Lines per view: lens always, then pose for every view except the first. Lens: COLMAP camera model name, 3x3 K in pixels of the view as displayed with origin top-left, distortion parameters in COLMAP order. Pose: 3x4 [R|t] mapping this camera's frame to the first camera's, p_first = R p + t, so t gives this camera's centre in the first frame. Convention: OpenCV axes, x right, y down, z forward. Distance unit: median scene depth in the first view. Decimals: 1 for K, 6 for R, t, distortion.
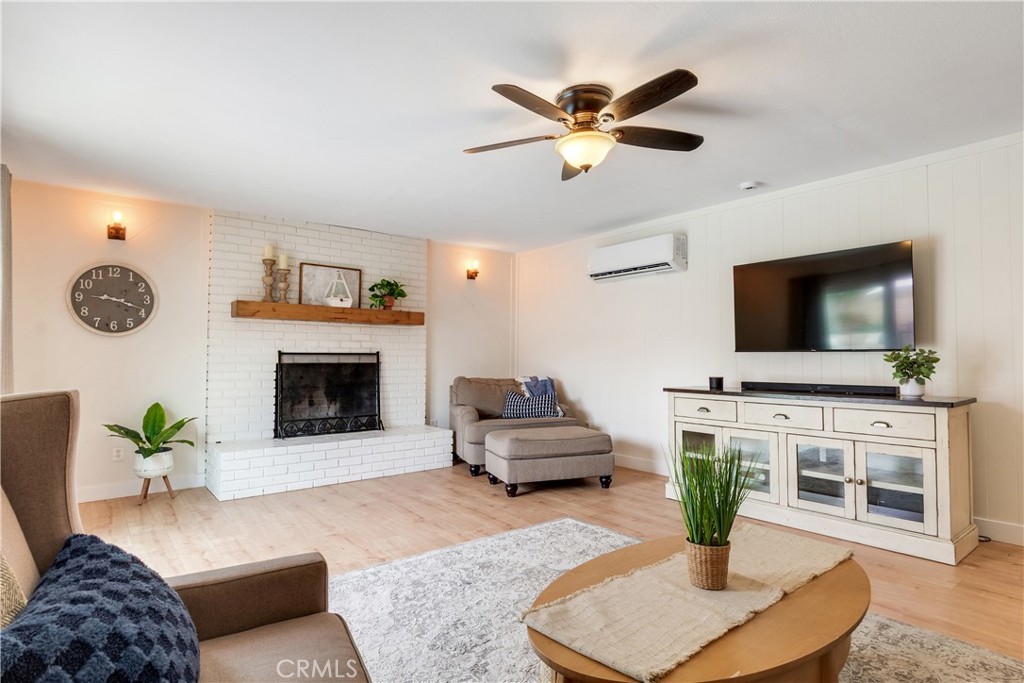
lens RADIAL K [[540.4, 0, 506.7], [0, 540.4, 338.1], [0, 0, 1]] dist [0.000177, -0.000523]
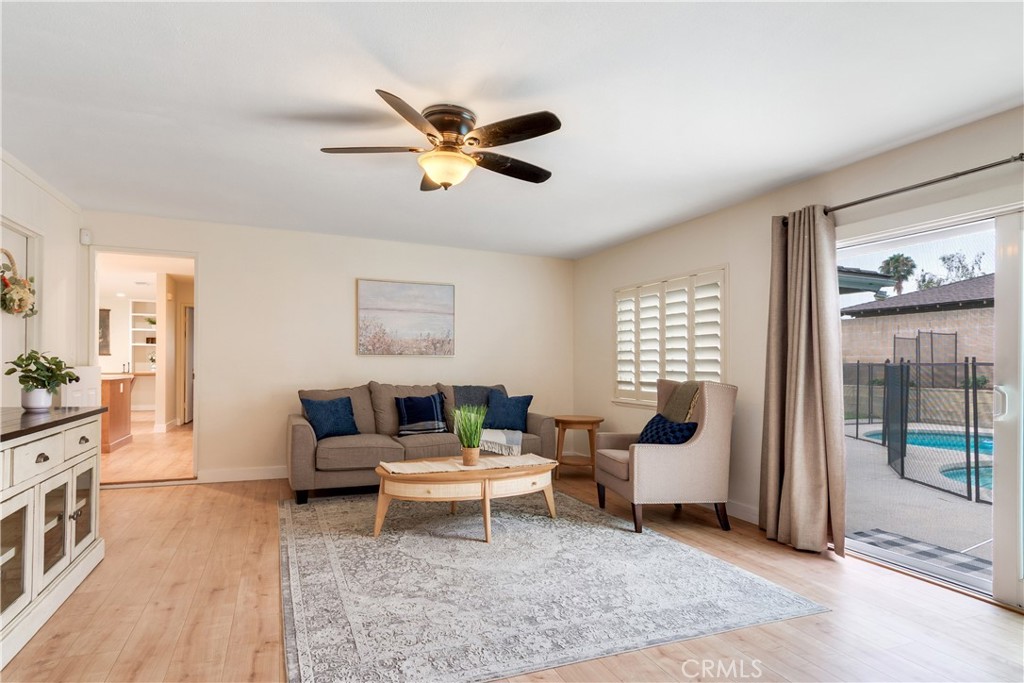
lens RADIAL K [[546.7, 0, 489.6], [0, 546.7, 357.0], [0, 0, 1]] dist [0.003259, -0.000231]
pose [[-0.954778, -0.007919, 0.297216, -0.152539], [-0.023433, 0.998540, -0.048671, 0.038729], [-0.296396, -0.053434, -0.953569, 1.224099]]
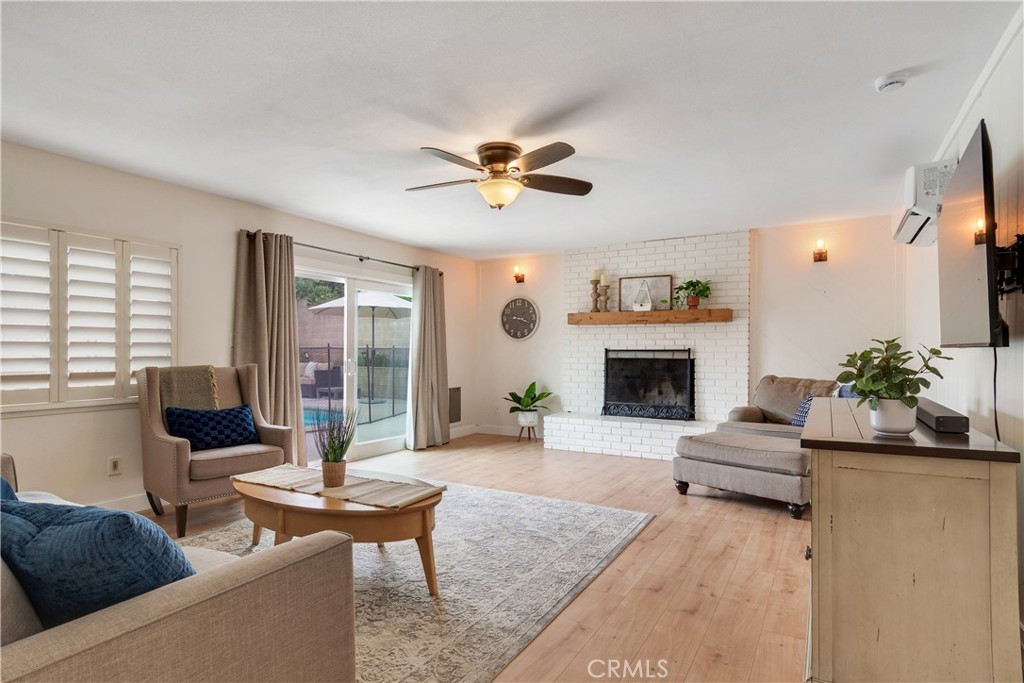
lens RADIAL K [[548.5, 0, 501.5], [0, 548.5, 352.0], [0, 0, 1]] dist [0.000159, -0.000245]
pose [[0.354276, 0.001491, -0.935140, 0.839394], [0.033116, 0.999352, 0.014139, 0.006006], [0.934554, -0.035977, 0.353997, 0.337417]]
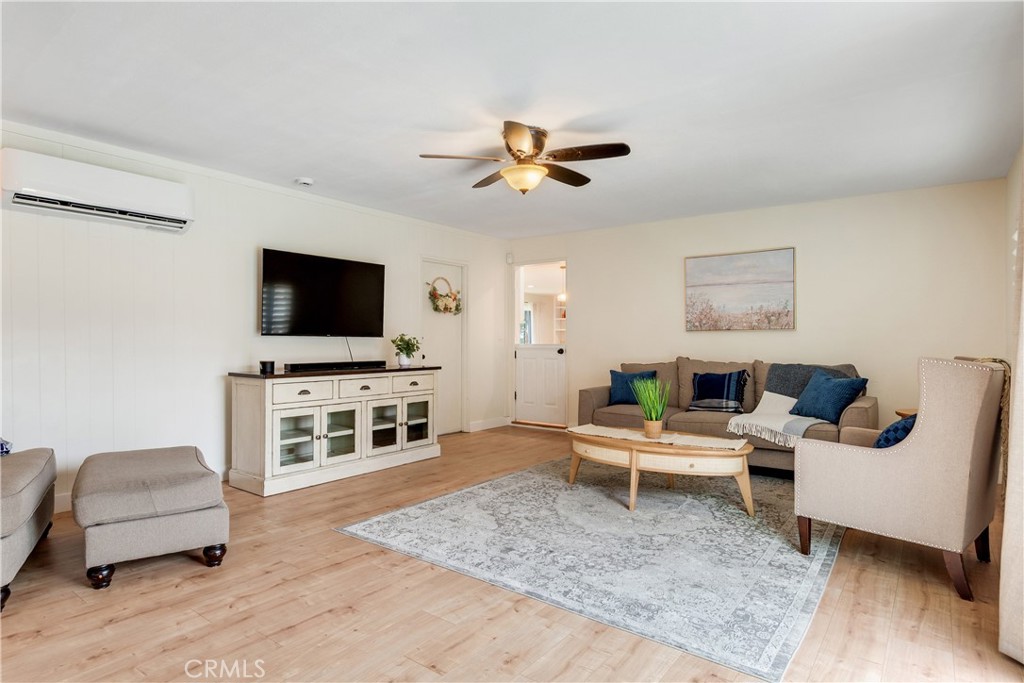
lens RADIAL K [[554.4, 0, 497.0], [0, 554.4, 330.7], [0, 0, 1]] dist [0.000773, -0.000619]
pose [[-0.234105, 0.019510, 0.972015, -0.687785], [-0.037079, 0.998892, -0.028980, 0.032412], [-0.971504, -0.042826, -0.233123, 0.844917]]
